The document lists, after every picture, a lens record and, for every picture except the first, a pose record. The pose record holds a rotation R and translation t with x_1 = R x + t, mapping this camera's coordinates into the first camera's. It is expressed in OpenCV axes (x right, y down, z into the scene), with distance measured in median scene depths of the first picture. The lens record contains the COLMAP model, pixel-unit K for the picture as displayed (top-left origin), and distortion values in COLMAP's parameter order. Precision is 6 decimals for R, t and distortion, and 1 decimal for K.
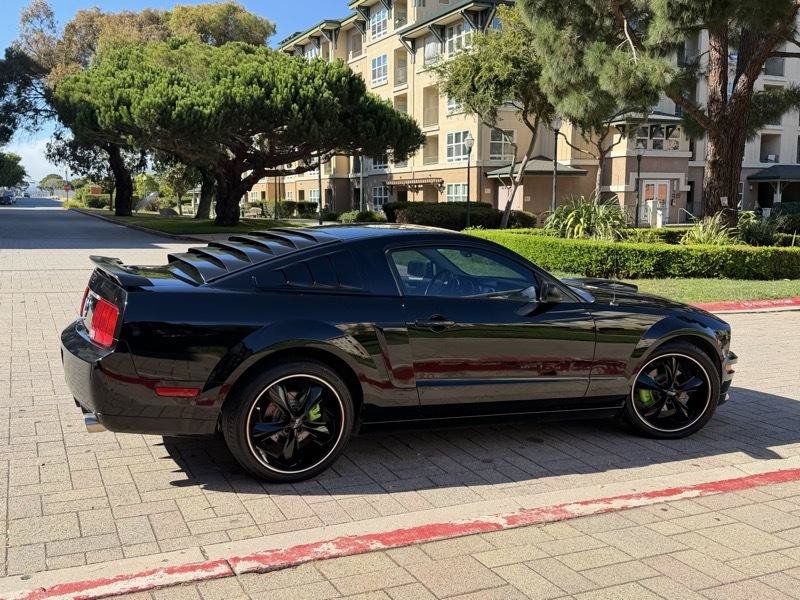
lens RADIAL K [[788.1, 0, 400.0], [0, 788.1, 300.0], [0, 0, 1]] dist [0.179814, -0.374473]
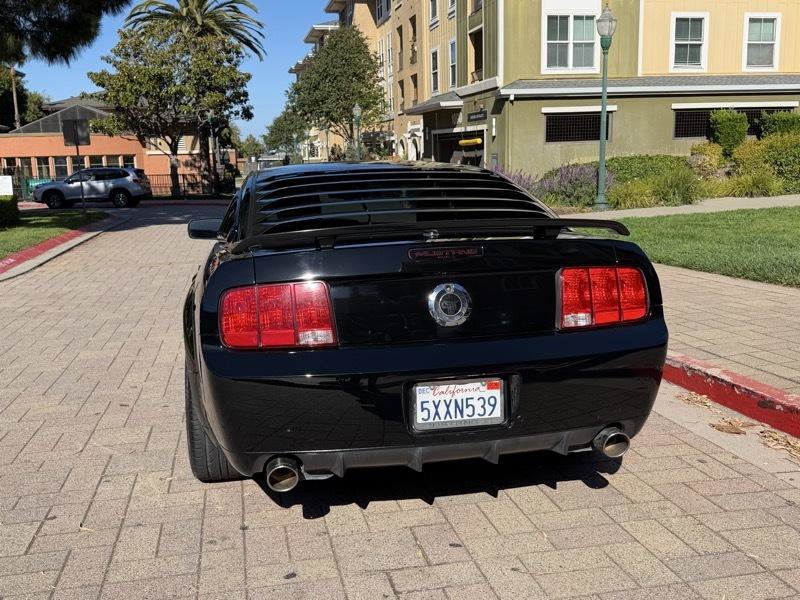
lens RADIAL K [[785.2, 0, 409.1], [0, 785.2, 296.4], [0, 0, 1]] dist [0.190188, -0.404839]
pose [[0.217098, -0.180596, 0.959299, -0.266547], [0.145134, 0.977786, 0.151232, -0.025091], [-0.965300, 0.106395, 0.238486, 0.250098]]
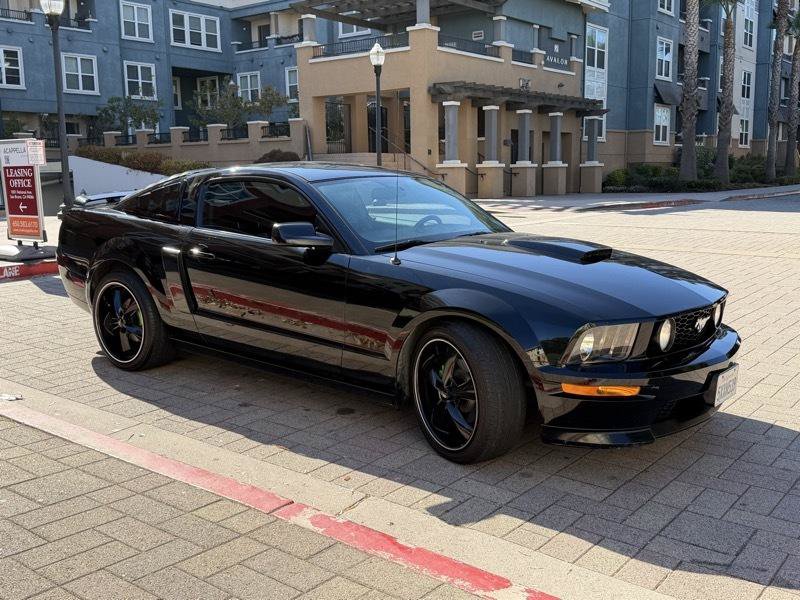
lens RADIAL K [[788.1, 0, 400.0], [0, 788.1, 300.0], [0, 0, 1]] dist [0.179814, -0.374473]
pose [[0.446599, 0.114203, -0.887416, 0.299891], [-0.090858, 0.992482, 0.082000, -0.005681], [0.890109, 0.044007, 0.453618, 0.210094]]
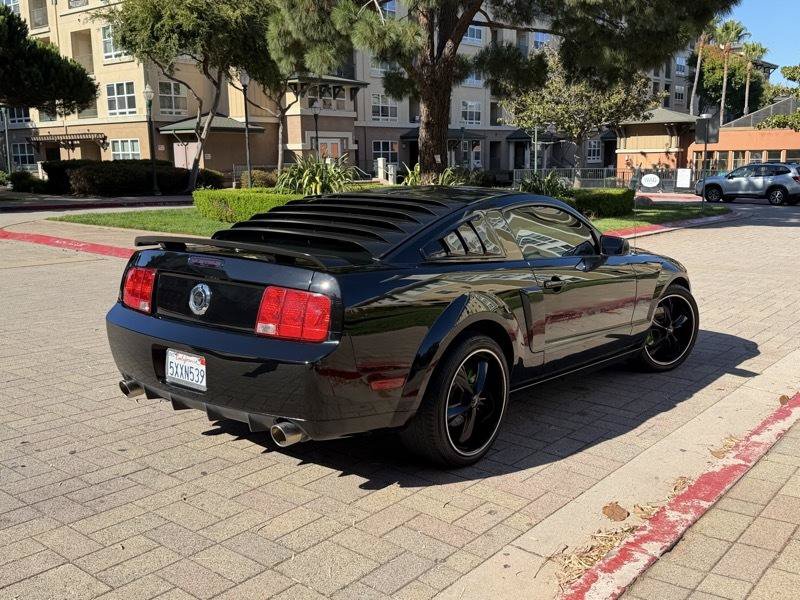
lens RADIAL K [[788.1, 0, 400.0], [0, 788.1, 300.0], [0, 0, 1]] dist [0.179814, -0.374473]
pose [[0.896800, -0.090210, 0.433142, -0.156740], [0.067621, 0.995438, 0.067313, -0.008887], [-0.437238, -0.031077, 0.898809, 0.051058]]
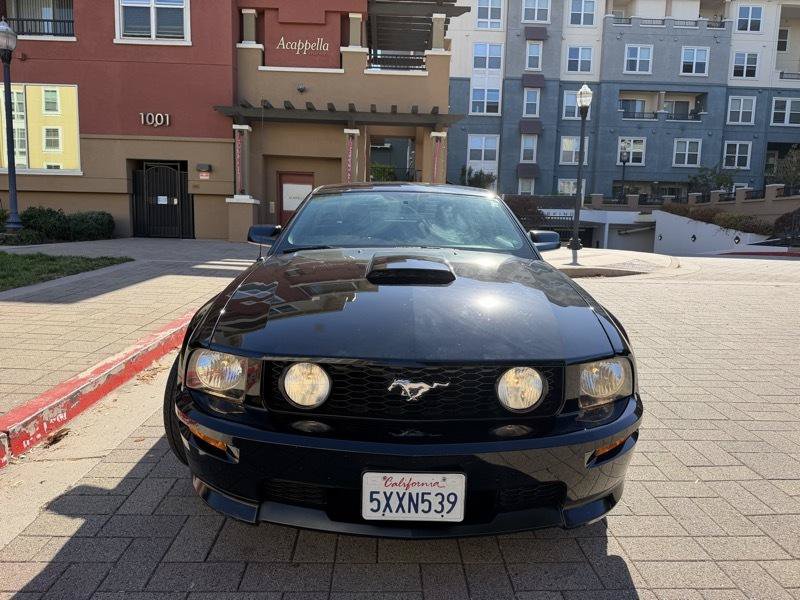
lens RADIAL K [[550.2, 0, 400.0], [0, 550.2, 300.0], [0, 0, 1]] dist [-0.004562, -0.007186]
pose [[-0.386208, 0.102104, -0.916743, 0.226782], [-0.141333, 0.975569, 0.168196, -0.020003], [0.911520, 0.194525, -0.362342, 0.421190]]
